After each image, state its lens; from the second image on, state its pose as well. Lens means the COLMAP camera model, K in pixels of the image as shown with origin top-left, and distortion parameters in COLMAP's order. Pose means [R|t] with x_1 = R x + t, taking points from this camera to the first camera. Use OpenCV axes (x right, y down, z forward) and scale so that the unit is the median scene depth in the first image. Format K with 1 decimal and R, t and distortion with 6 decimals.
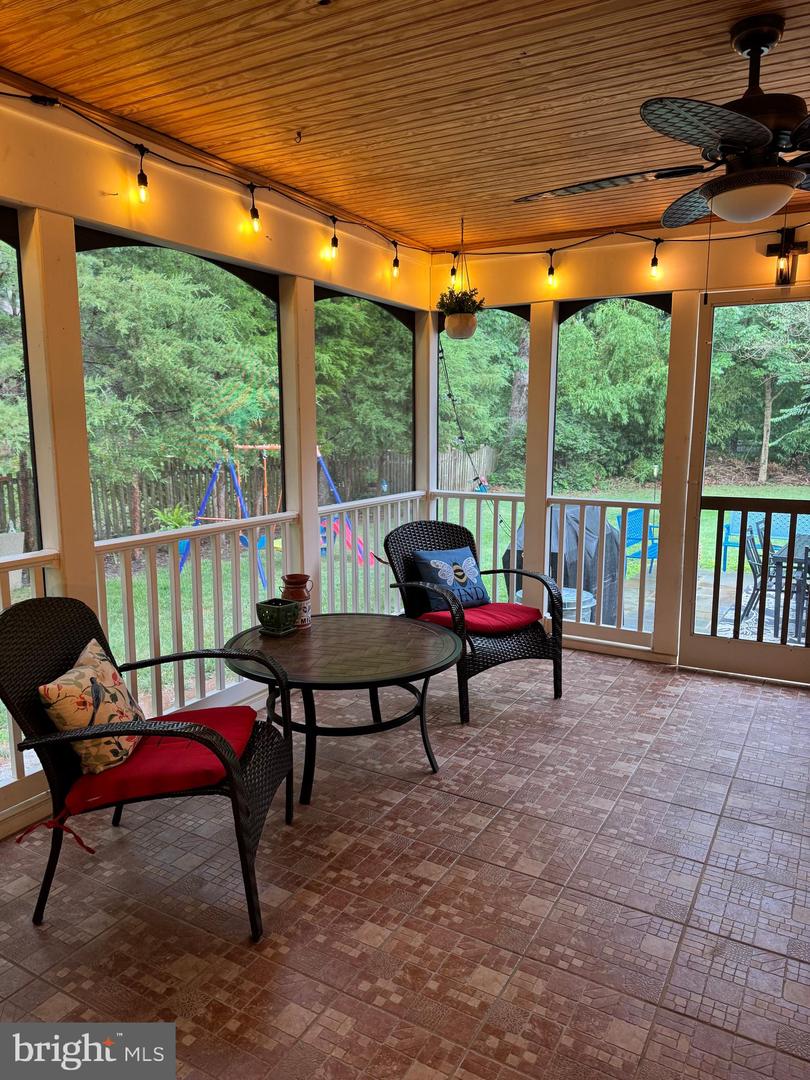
lens RADIAL K [[772.9, 0, 402.1], [0, 772.9, 539.8], [0, 0, 1]] dist [0.063359, -0.064776]
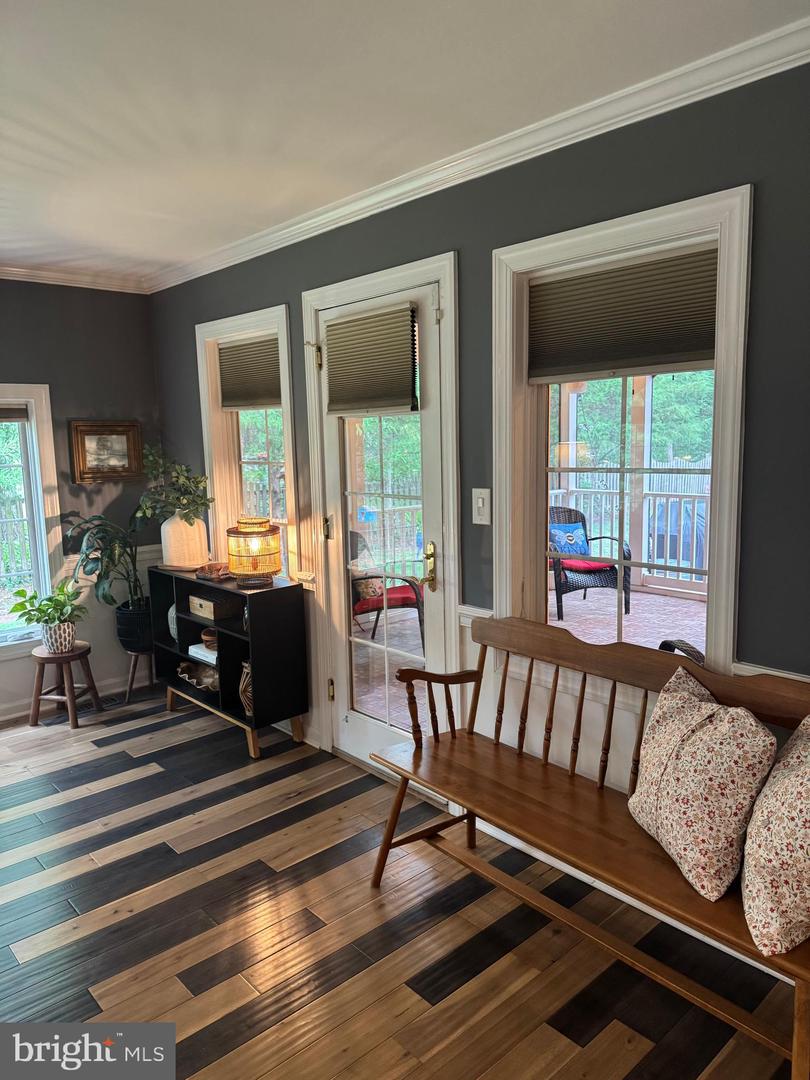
lens RADIAL K [[772.9, 0, 404.5], [0, 772.9, 540.6], [0, 0, 1]] dist [0.063359, -0.064776]
pose [[0.950935, 0.012513, -0.309138, 0.283867], [-0.018563, 0.999689, -0.016637, 0.092358], [0.308833, 0.021559, 0.950872, -0.772132]]
